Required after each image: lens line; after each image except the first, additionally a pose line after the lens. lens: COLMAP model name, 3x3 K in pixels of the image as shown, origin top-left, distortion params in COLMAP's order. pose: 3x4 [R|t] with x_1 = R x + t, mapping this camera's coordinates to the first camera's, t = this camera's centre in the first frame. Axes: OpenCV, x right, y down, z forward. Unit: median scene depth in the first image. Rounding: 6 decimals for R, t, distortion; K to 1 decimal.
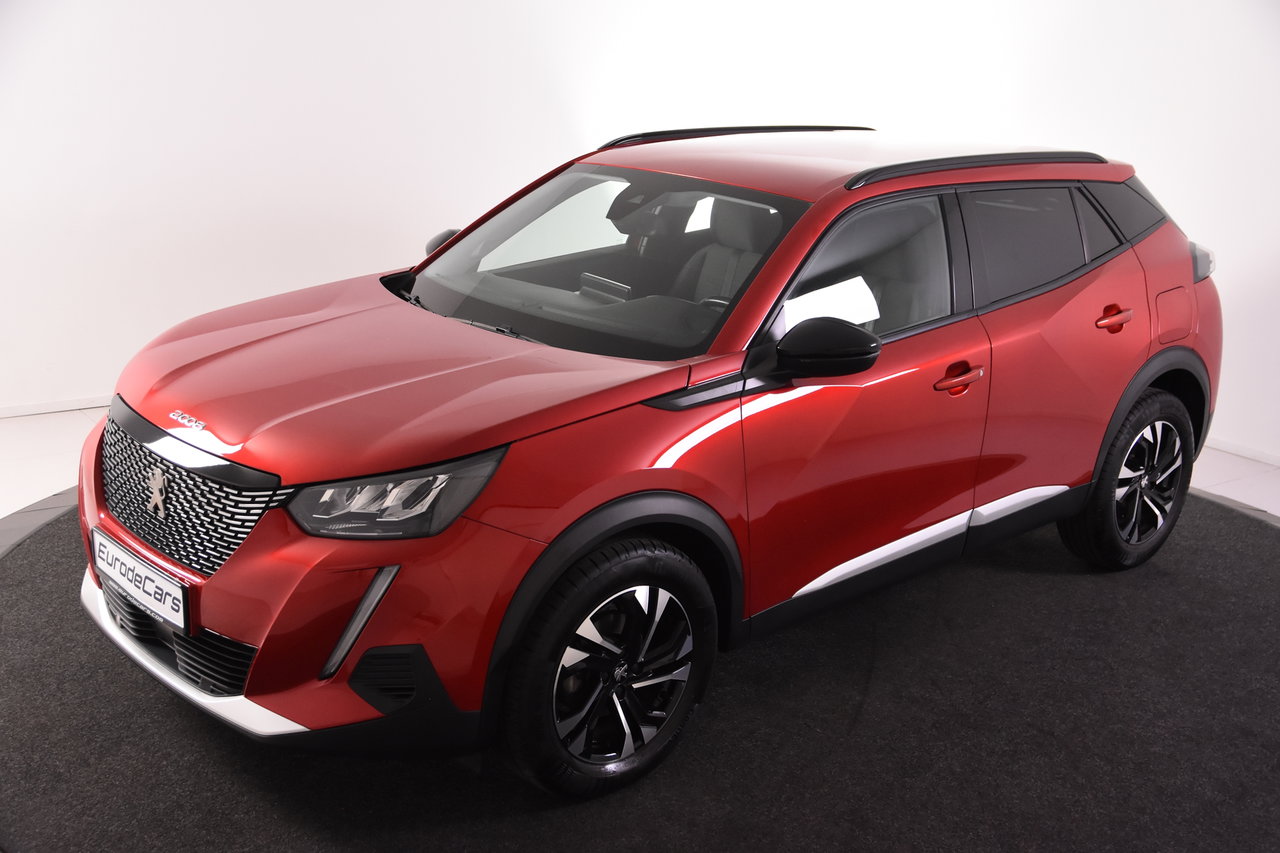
lens RADIAL K [[1442.8, 0, 647.4], [0, 1442.8, 424.4], [0, 0, 1]] dist [0.027419, 0.000000]
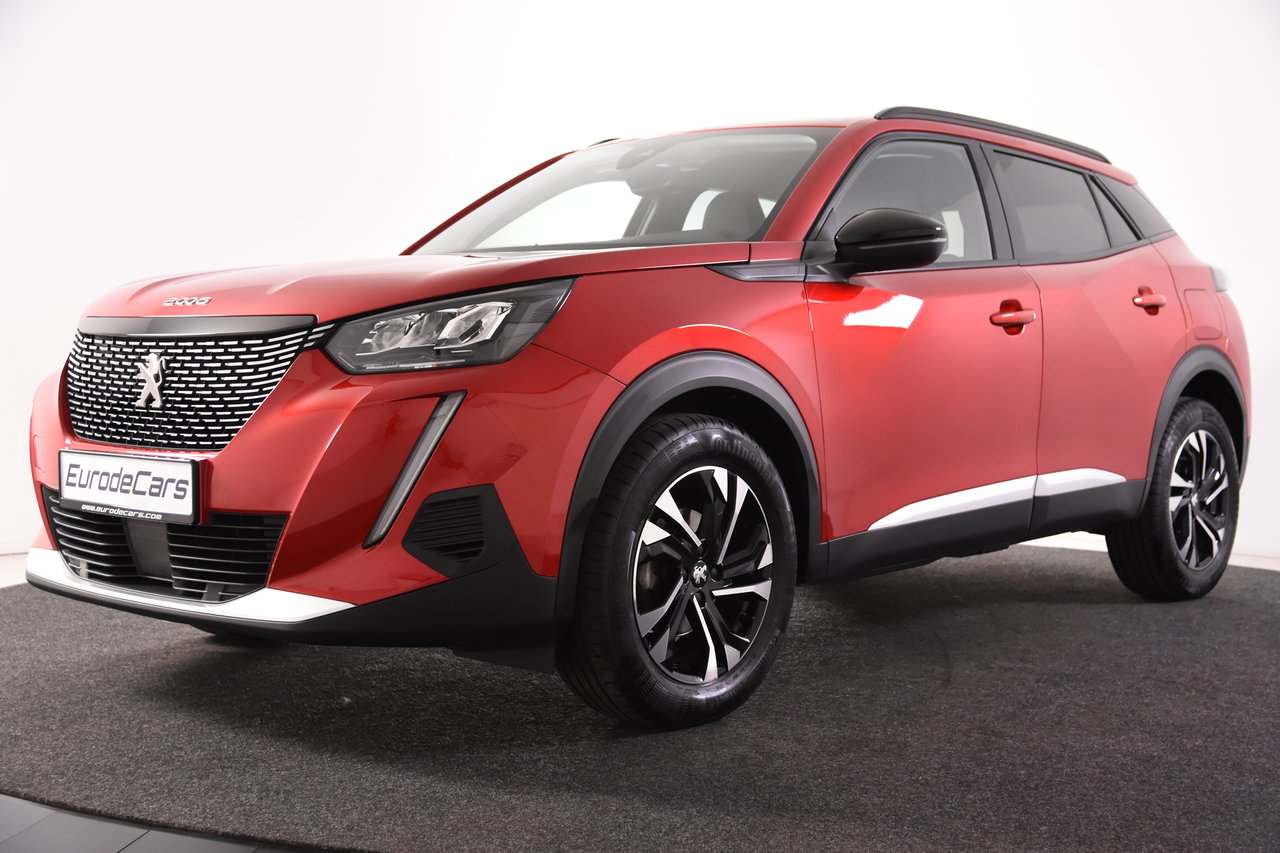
lens RADIAL K [[1606.8, 0, 632.2], [0, 1606.8, 423.5], [0, 0, 1]] dist [0.036766, 0.000000]
pose [[0.994884, -0.036637, 0.094145, -0.147220], [0.058033, 0.970078, -0.235754, 0.312814], [-0.082690, 0.240011, 0.967242, 0.063018]]
